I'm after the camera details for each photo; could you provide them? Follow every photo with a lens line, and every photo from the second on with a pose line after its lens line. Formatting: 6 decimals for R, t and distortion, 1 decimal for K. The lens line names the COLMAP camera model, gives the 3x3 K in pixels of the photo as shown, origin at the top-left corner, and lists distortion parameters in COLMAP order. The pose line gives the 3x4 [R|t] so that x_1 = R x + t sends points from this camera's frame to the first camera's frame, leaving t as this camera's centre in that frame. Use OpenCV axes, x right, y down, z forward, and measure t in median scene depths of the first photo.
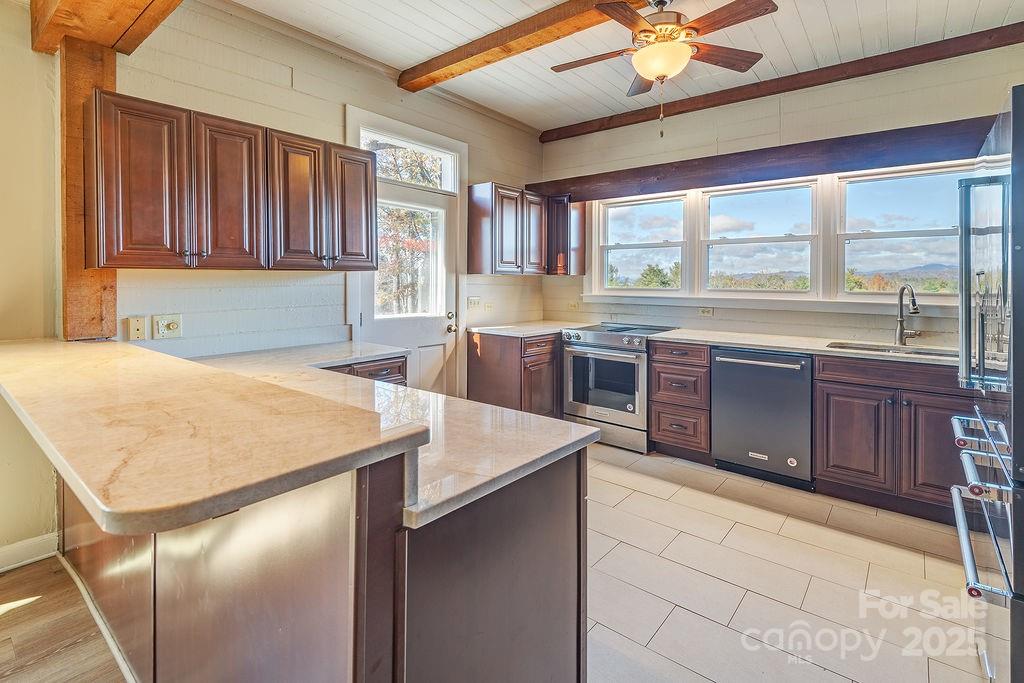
lens RADIAL K [[473.6, 0, 531.6], [0, 473.6, 284.4], [0, 0, 1]] dist [0.017859, -0.004942]
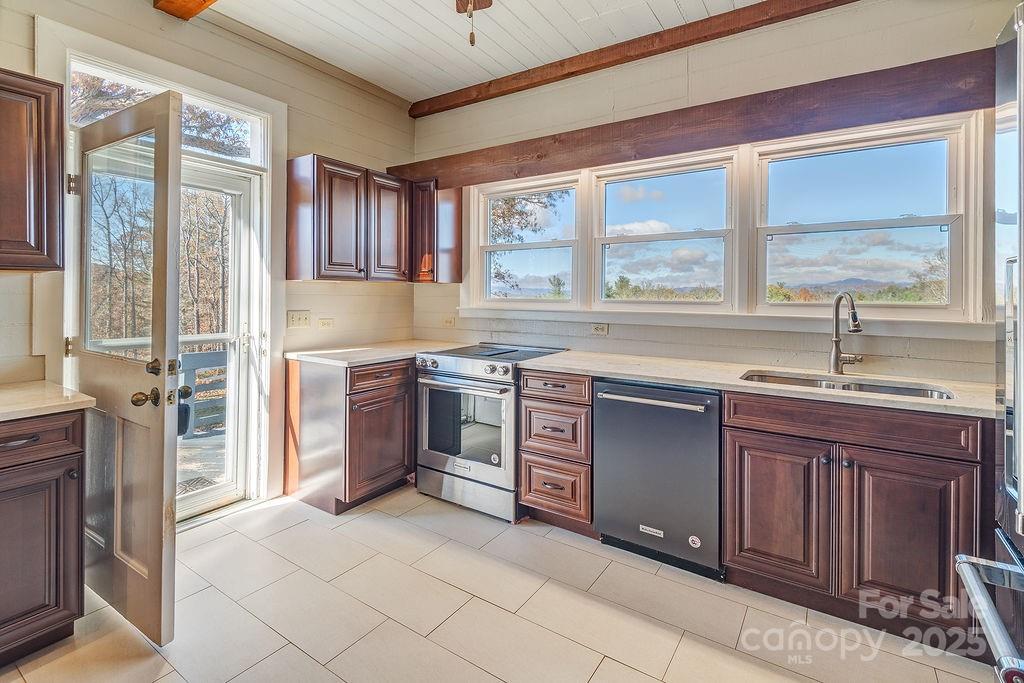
lens RADIAL K [[473.6, 0, 523.6], [0, 473.6, 296.4], [0, 0, 1]] dist [0.017859, -0.004942]
pose [[0.995463, -0.001740, 0.095129, 0.185967], [0.001868, 0.999997, -0.001256, 0.005840], [-0.095127, 0.001428, 0.995464, 0.261516]]
